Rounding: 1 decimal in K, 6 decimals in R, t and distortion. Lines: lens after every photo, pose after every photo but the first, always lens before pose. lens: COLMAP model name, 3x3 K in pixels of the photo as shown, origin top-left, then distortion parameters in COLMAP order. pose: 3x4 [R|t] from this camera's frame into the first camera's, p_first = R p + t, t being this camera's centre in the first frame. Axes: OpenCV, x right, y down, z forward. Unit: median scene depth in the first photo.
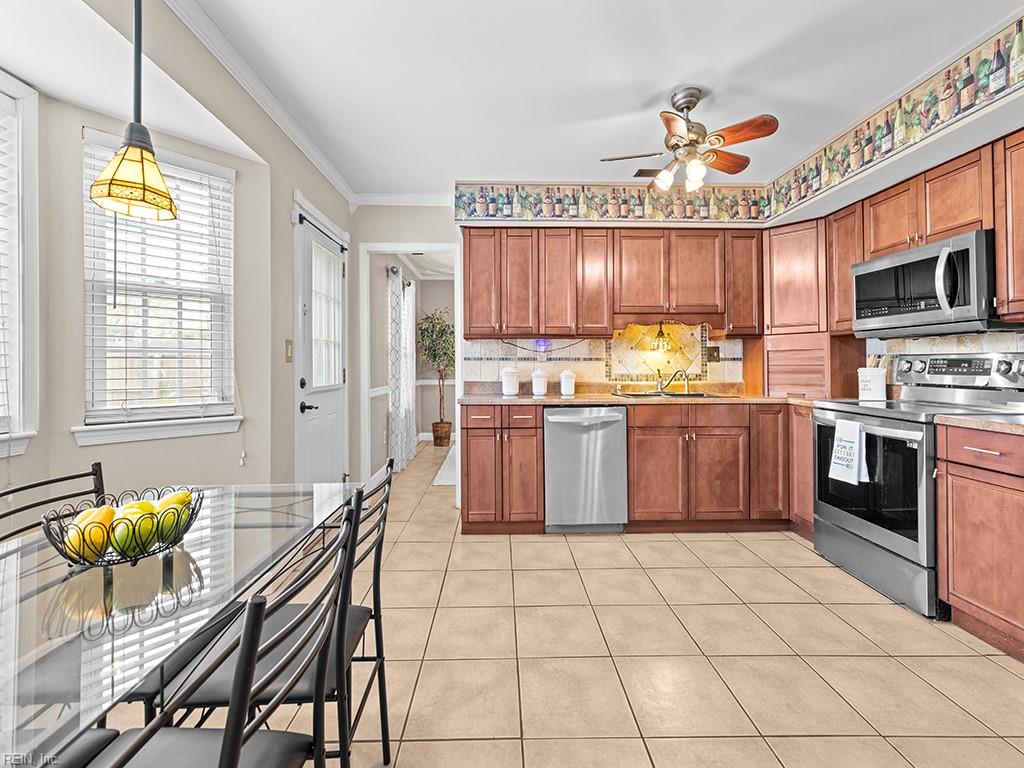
lens RADIAL K [[431.8, 0, 506.0], [0, 431.8, 358.4], [0, 0, 1]] dist [-0.000045, 0.000884]
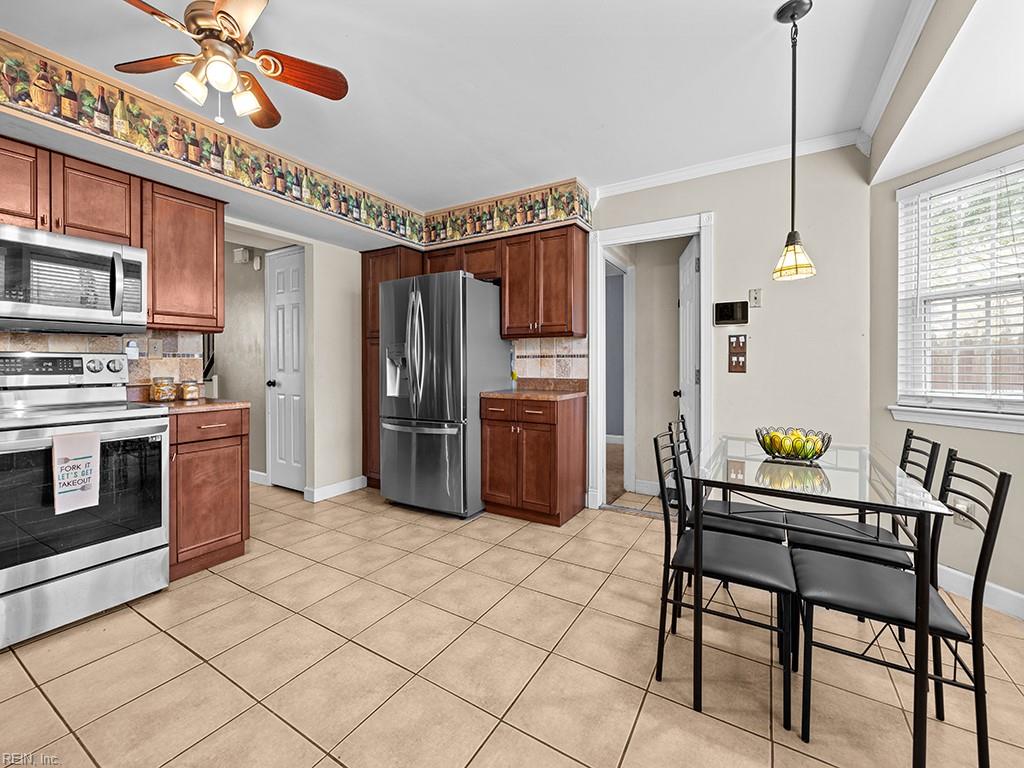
lens RADIAL K [[431.8, 0, 507.6], [0, 431.8, 363.3], [0, 0, 1]] dist [-0.000045, 0.000884]
pose [[-0.850593, 0.001967, 0.525821, -0.250509], [-0.006921, 0.999864, -0.014937, 0.015645], [-0.525779, -0.016345, -0.850464, 1.002433]]
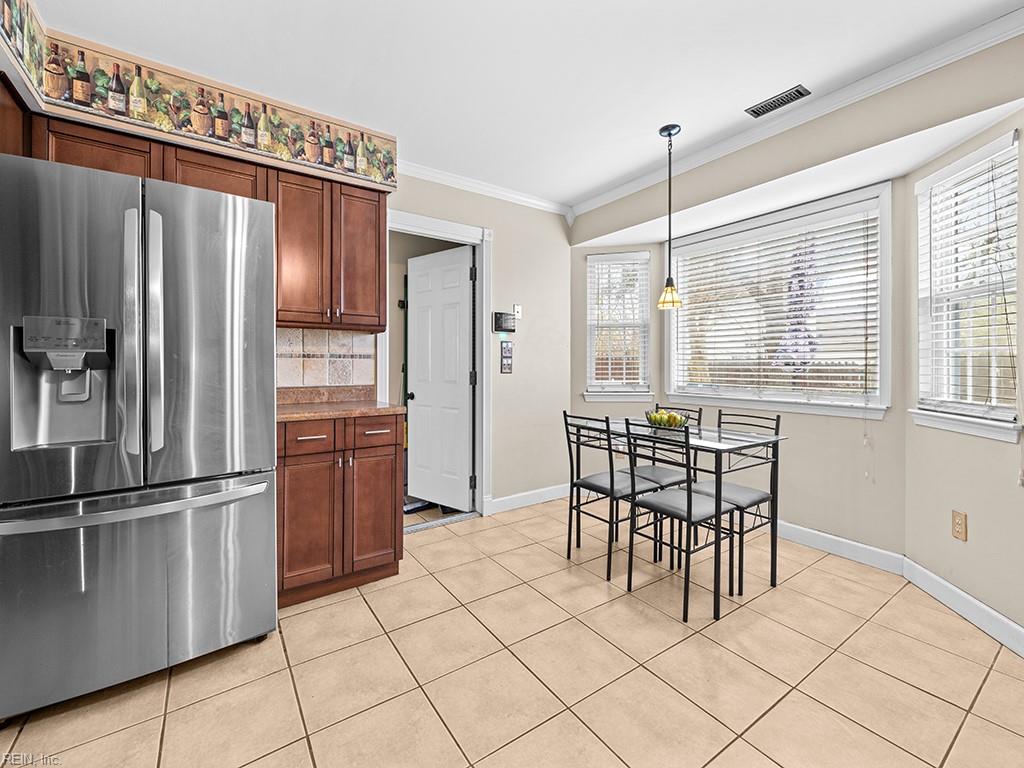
lens RADIAL K [[431.8, 0, 503.4], [0, 431.8, 362.6], [0, 0, 1]] dist [-0.000045, 0.000884]
pose [[-0.829737, -0.000405, -0.558154, 0.487202], [0.010686, 0.999805, -0.016612, 0.009178], [0.558052, -0.019748, -0.829571, 0.841713]]
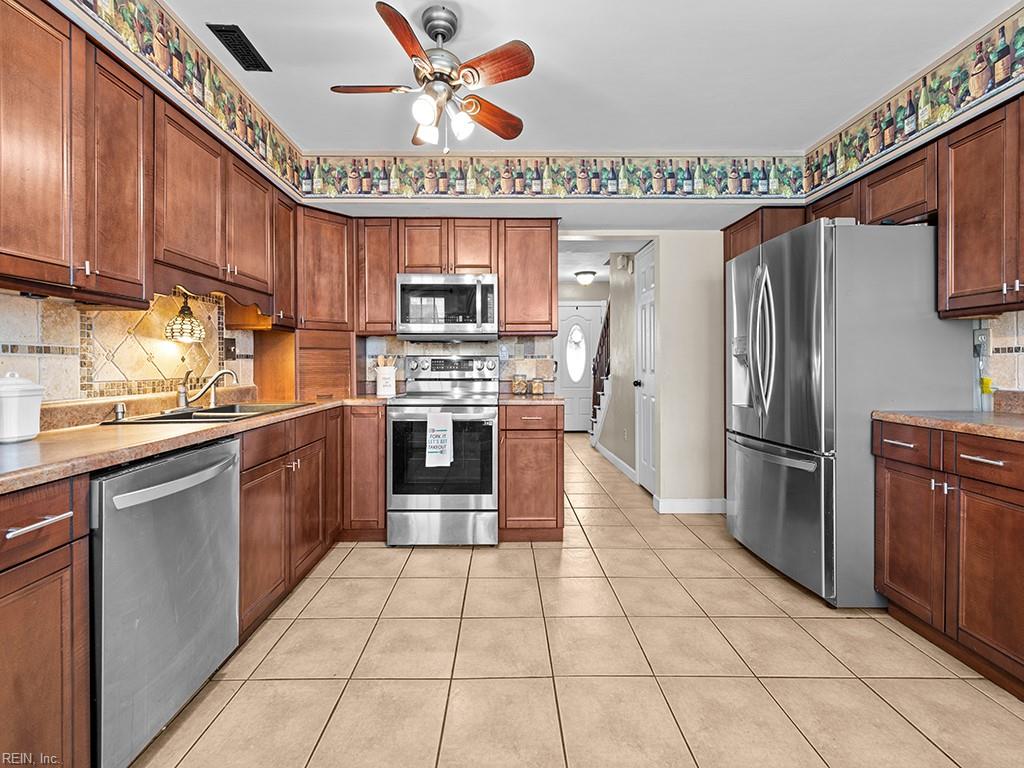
lens RADIAL K [[431.8, 0, 506.0], [0, 431.8, 364.3], [0, 0, 1]] dist [-0.000045, 0.000884]
pose [[0.002980, 0.001350, 0.999995, -0.277836], [-0.016030, 0.999871, -0.001302, 0.011670], [-0.999867, -0.016026, 0.003001, 0.651051]]
